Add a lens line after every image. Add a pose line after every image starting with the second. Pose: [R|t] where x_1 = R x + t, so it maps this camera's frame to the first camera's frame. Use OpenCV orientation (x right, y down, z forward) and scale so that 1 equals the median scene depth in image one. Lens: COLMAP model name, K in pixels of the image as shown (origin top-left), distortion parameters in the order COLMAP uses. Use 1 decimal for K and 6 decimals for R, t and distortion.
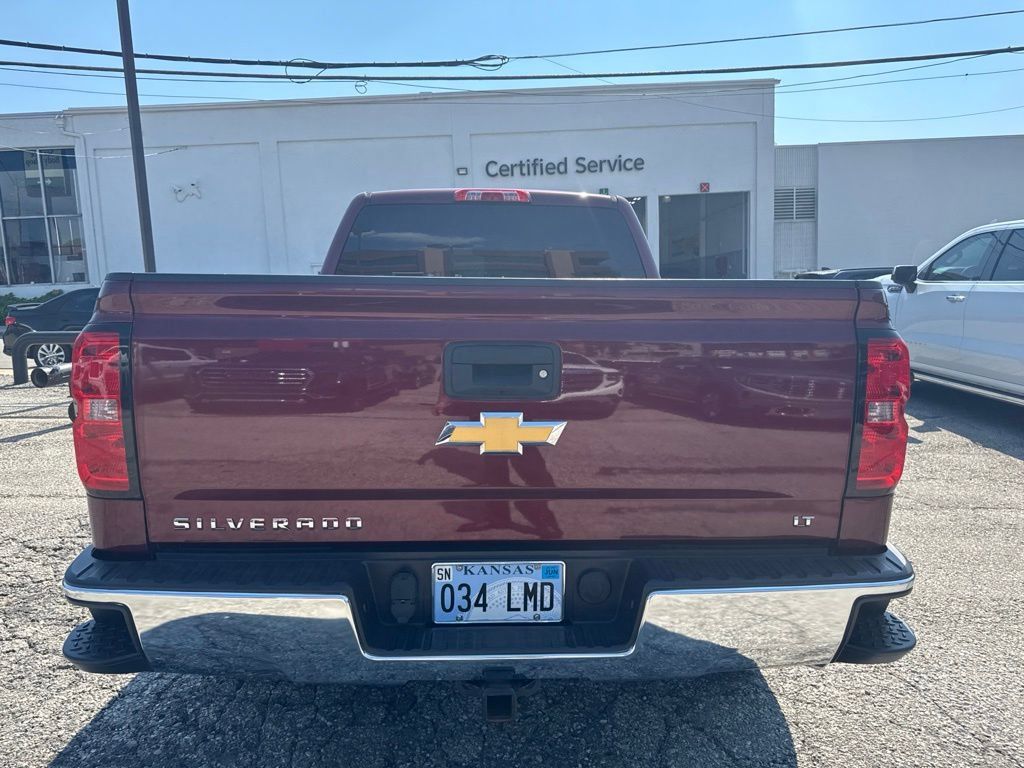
lens RADIAL K [[749.8, 0, 512.0], [0, 749.8, 384.0], [0, 0, 1]] dist [0.020974, -0.010536]
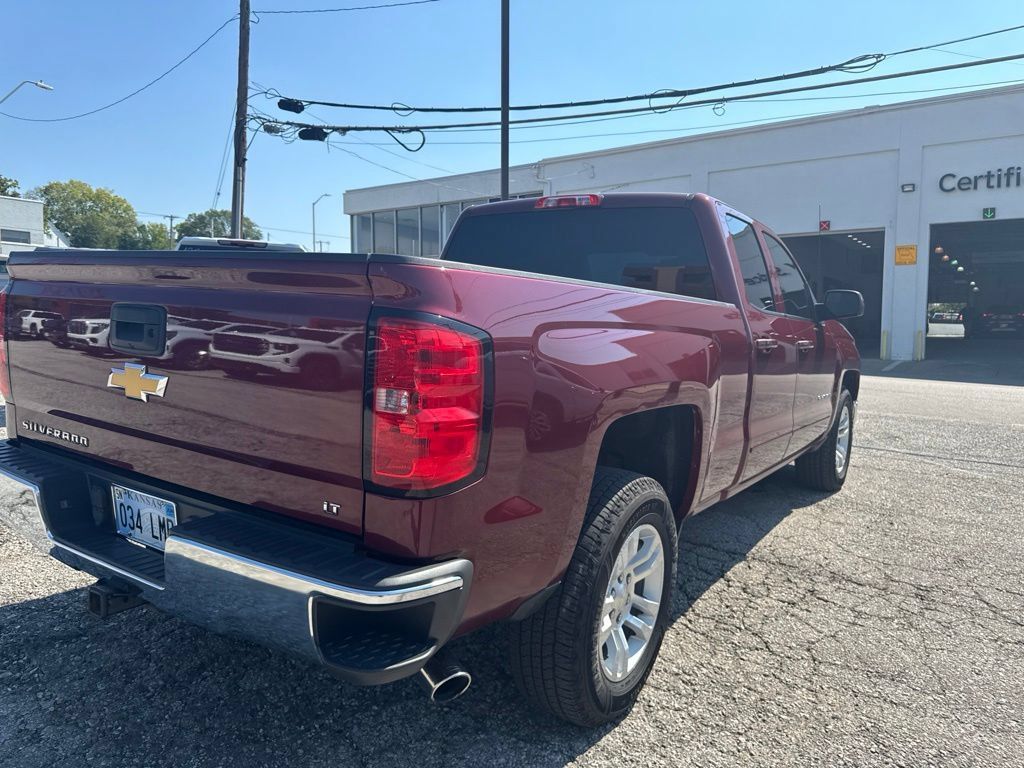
lens RADIAL K [[751.2, 0, 512.0], [0, 751.2, 384.0], [0, 0, 1]] dist [-0.006469, -0.013009]
pose [[0.792982, 0.087191, -0.602974, 0.212093], [-0.112448, 0.993649, -0.004198, 0.001168], [0.598778, 0.071132, 0.797750, 0.072875]]
